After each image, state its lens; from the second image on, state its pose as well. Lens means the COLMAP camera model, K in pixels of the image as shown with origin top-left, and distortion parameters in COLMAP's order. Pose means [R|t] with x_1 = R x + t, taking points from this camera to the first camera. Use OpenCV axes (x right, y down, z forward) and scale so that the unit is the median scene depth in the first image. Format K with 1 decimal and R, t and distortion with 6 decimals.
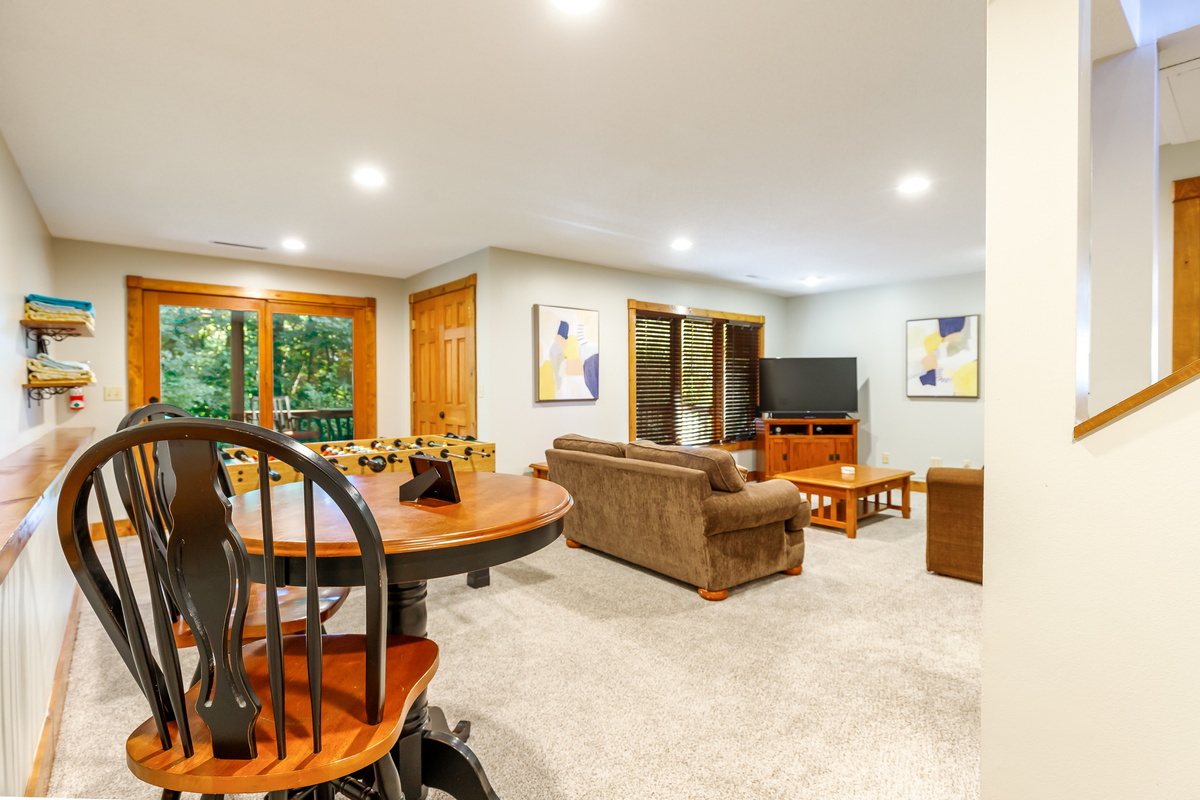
lens RADIAL K [[570.7, 0, 613.5], [0, 570.7, 392.5], [0, 0, 1]] dist [-0.001080, -0.000262]
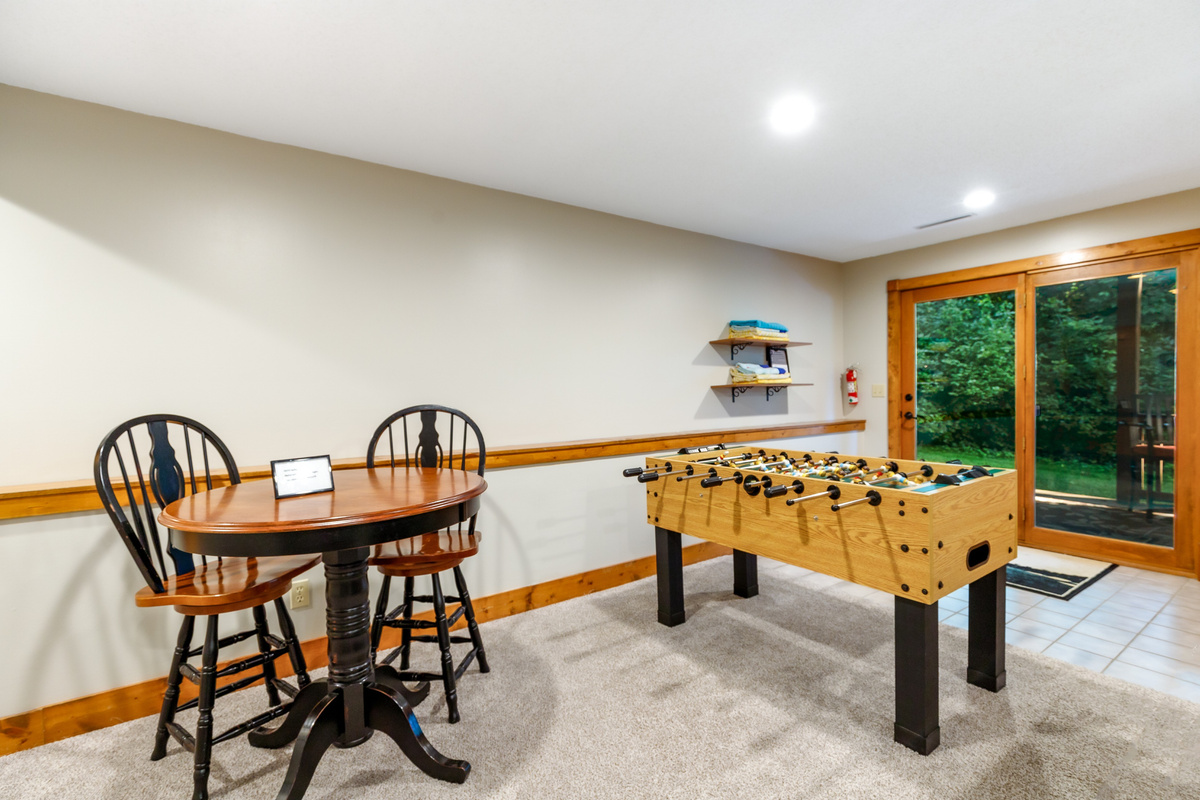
lens RADIAL K [[541.8, 0, 605.5], [0, 541.8, 403.1], [0, 0, 1]] dist [0.011450, -0.000749]
pose [[-0.092929, 0.029427, -0.995238, 0.202424], [0.005204, 0.999564, 0.029069, -0.007018], [0.995659, -0.002478, -0.093041, 0.505133]]
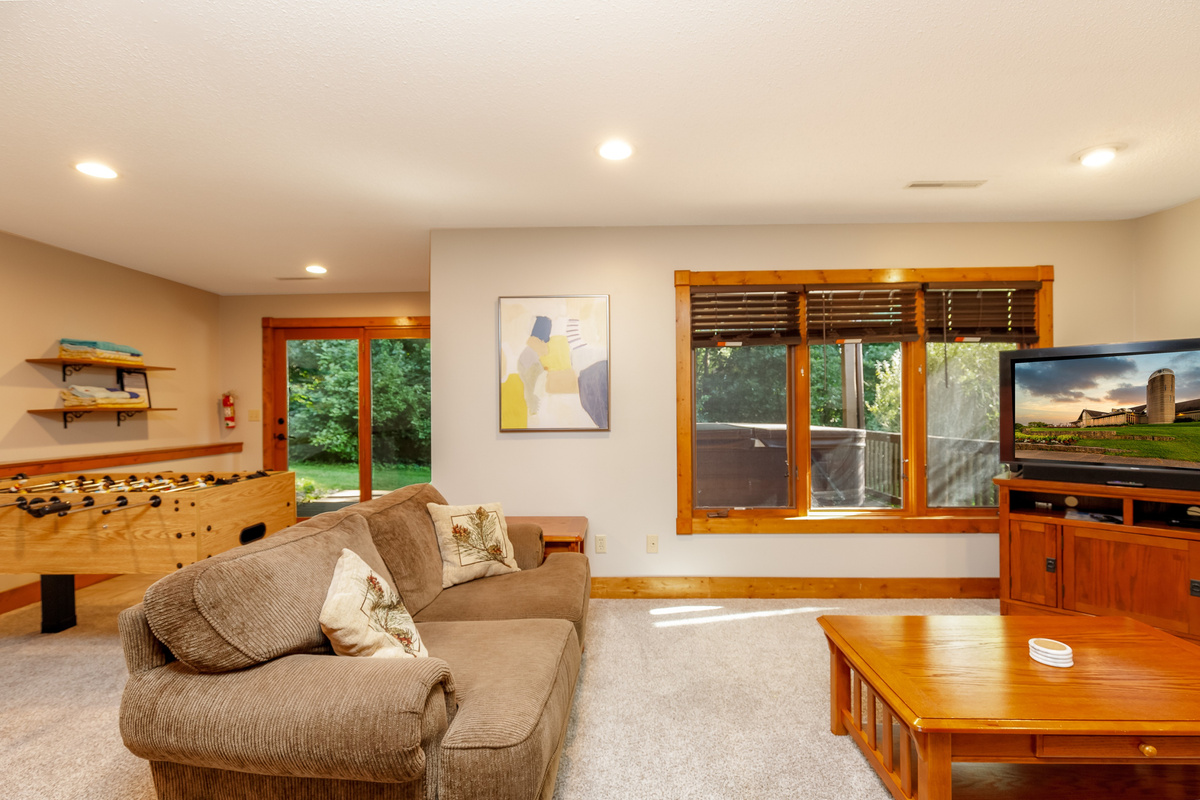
lens RADIAL K [[549.3, 0, 604.5], [0, 549.3, 403.7], [0, 0, 1]] dist [0.001577, 0.000036]
pose [[0.743499, -0.004906, -0.668719, 0.418518], [-0.003379, 0.999933, -0.011092, -0.011190], [0.668729, 0.010506, 0.743432, 0.555132]]
